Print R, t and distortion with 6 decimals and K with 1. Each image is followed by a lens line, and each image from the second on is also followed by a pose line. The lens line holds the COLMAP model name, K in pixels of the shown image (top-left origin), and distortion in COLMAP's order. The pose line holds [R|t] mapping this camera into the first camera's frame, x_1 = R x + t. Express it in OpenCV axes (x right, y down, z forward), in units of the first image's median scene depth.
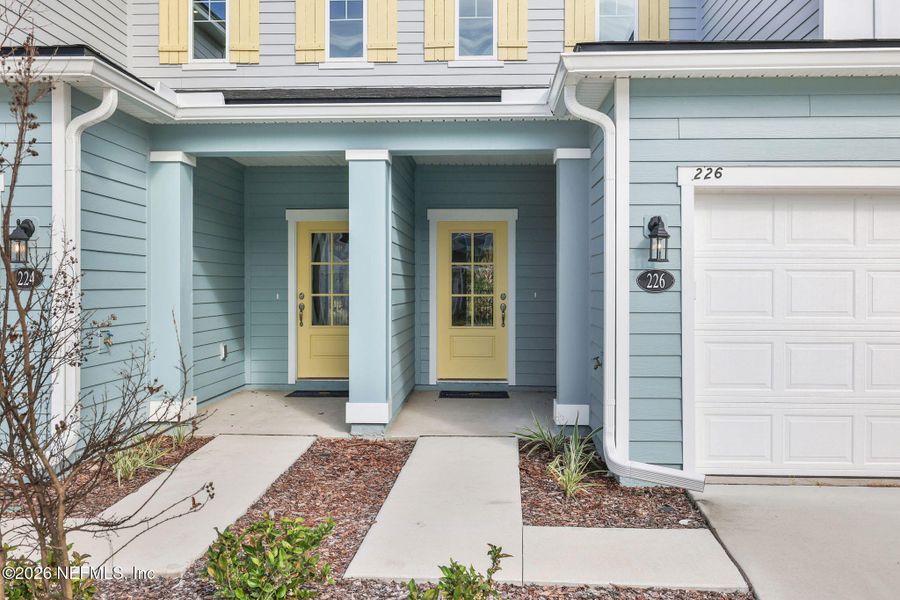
lens RADIAL K [[722.9, 0, 450.0], [0, 722.9, 300.0], [0, 0, 1]] dist [-0.000065, 0.000048]
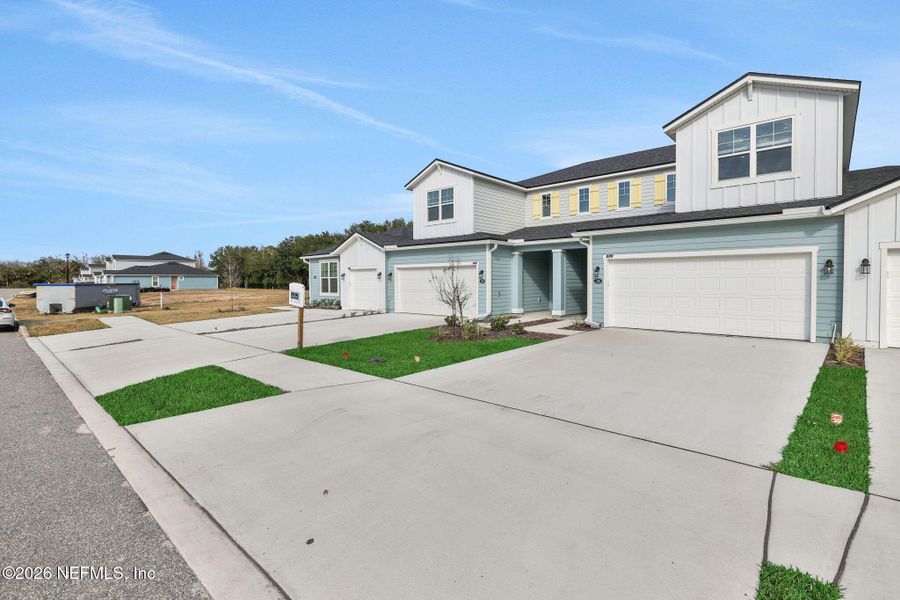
lens RADIAL K [[422.5, 0, 444.4], [0, 422.5, 289.6], [0, 0, 1]] dist [-0.001762, -0.000296]
pose [[0.767127, 0.005967, -0.641467, 1.218355], [-0.031551, 0.999097, -0.028438, 0.128902], [0.640719, 0.042055, 0.766623, -1.571087]]
